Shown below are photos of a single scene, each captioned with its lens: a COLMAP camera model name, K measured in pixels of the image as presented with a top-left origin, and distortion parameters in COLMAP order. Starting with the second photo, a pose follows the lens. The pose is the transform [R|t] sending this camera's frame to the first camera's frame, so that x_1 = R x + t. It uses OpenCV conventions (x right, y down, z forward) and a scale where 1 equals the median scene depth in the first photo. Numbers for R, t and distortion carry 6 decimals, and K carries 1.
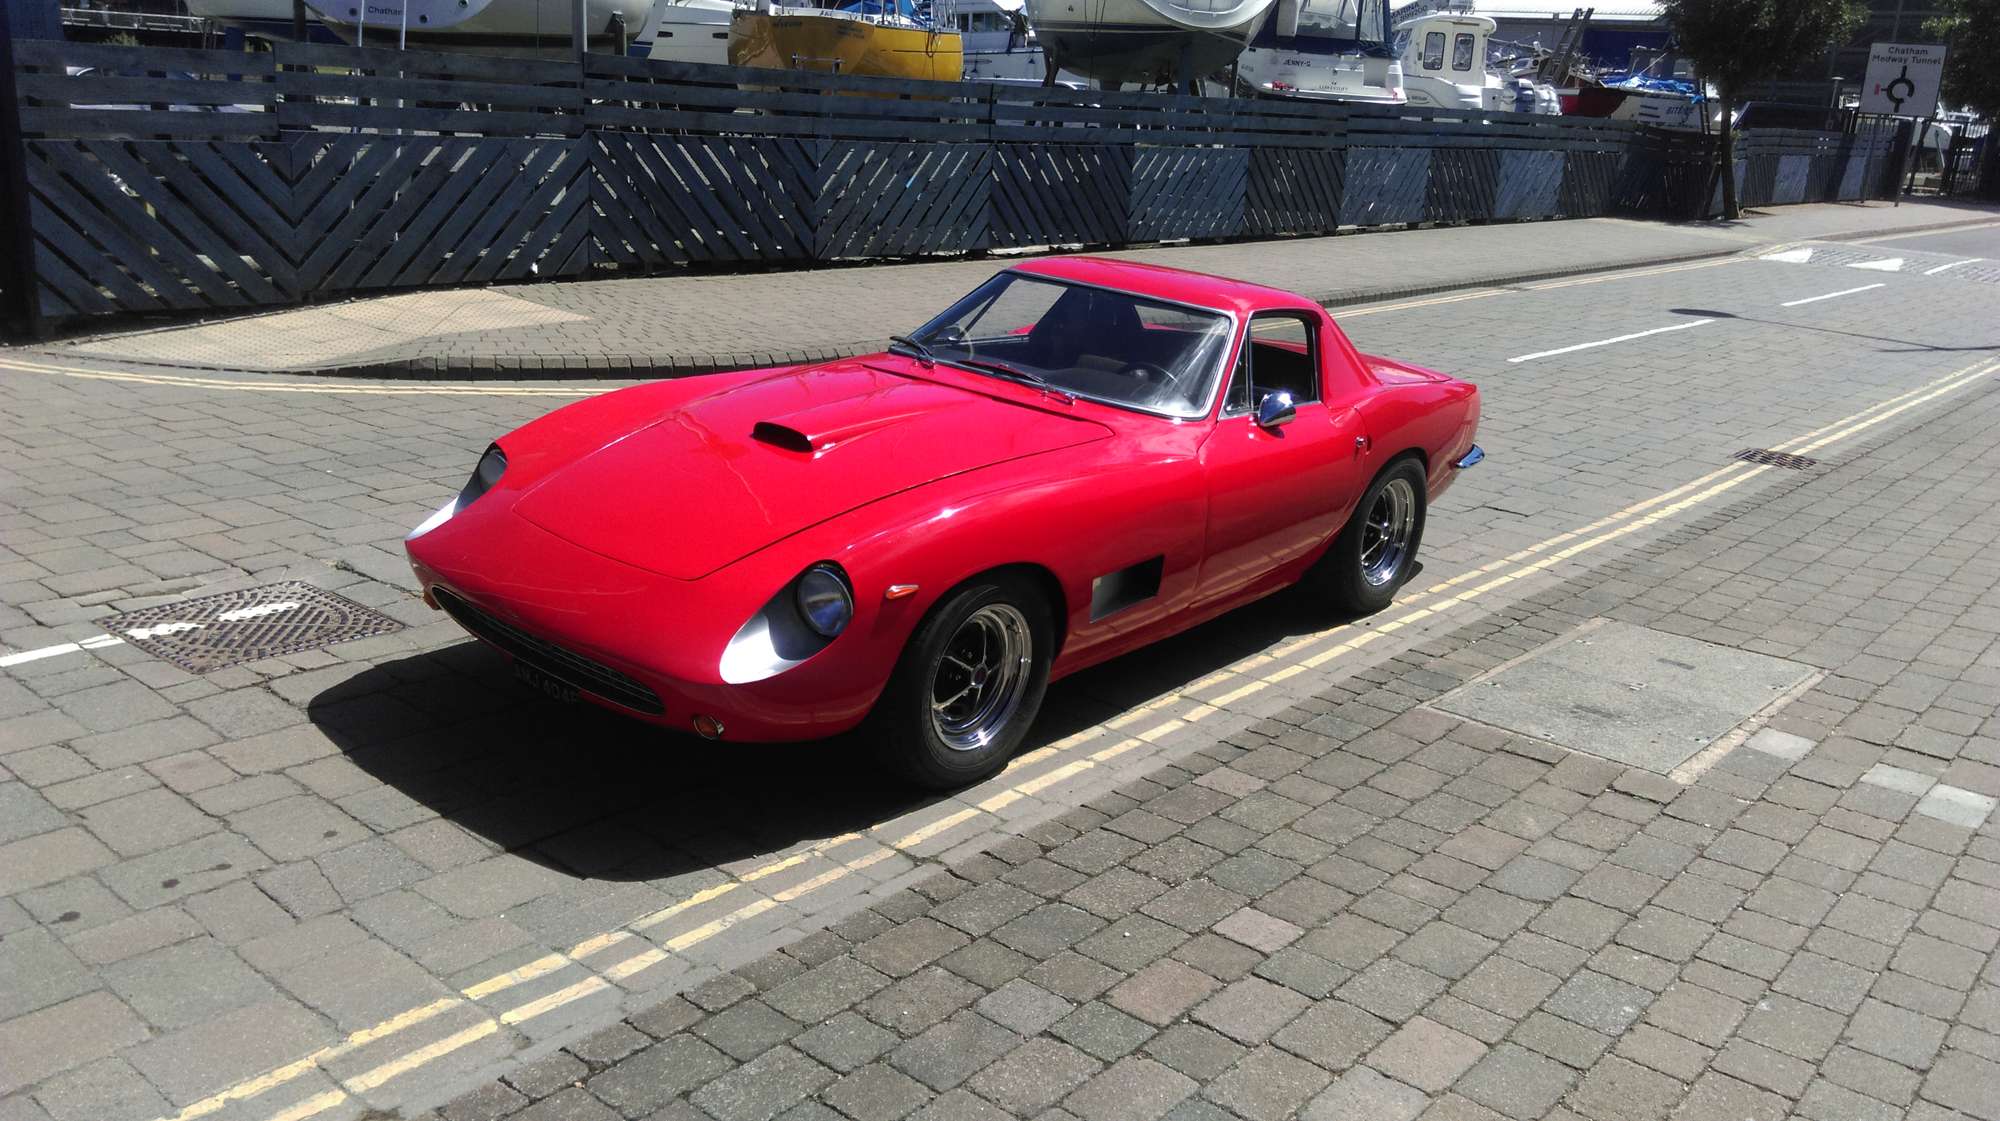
lens RADIAL K [[1621.8, 0, 1002.9], [0, 1621.8, 561.8], [0, 0, 1]] dist [0.031349, -0.032883]
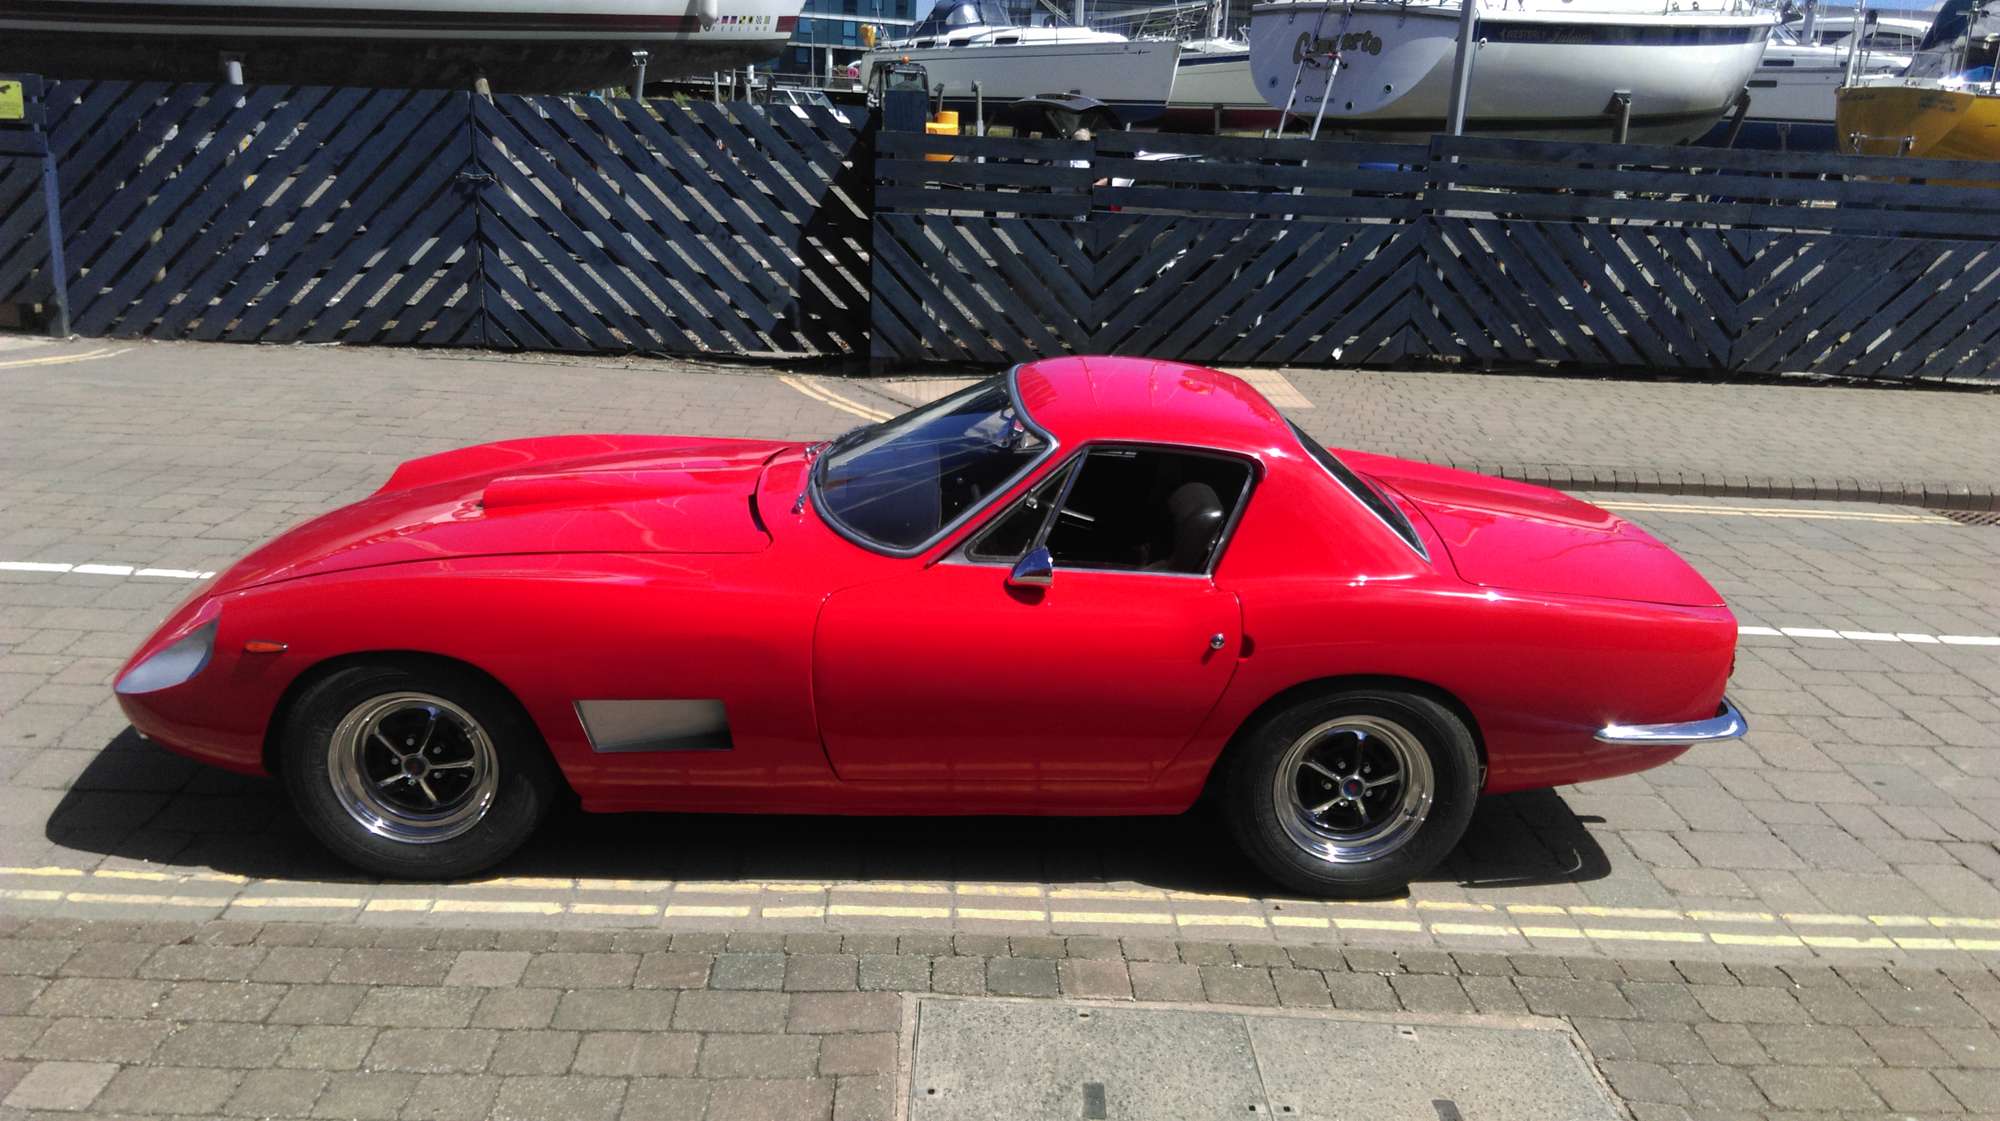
lens RADIAL K [[1621.8, 0, 1001.5], [0, 1621.8, 566.6], [0, 0, 1]] dist [0.031349, -0.032883]
pose [[0.673960, 0.172356, -0.718382, 0.300910], [-0.208243, 0.977295, 0.039109, -0.052091], [0.708811, 0.123240, 0.694549, 0.196696]]
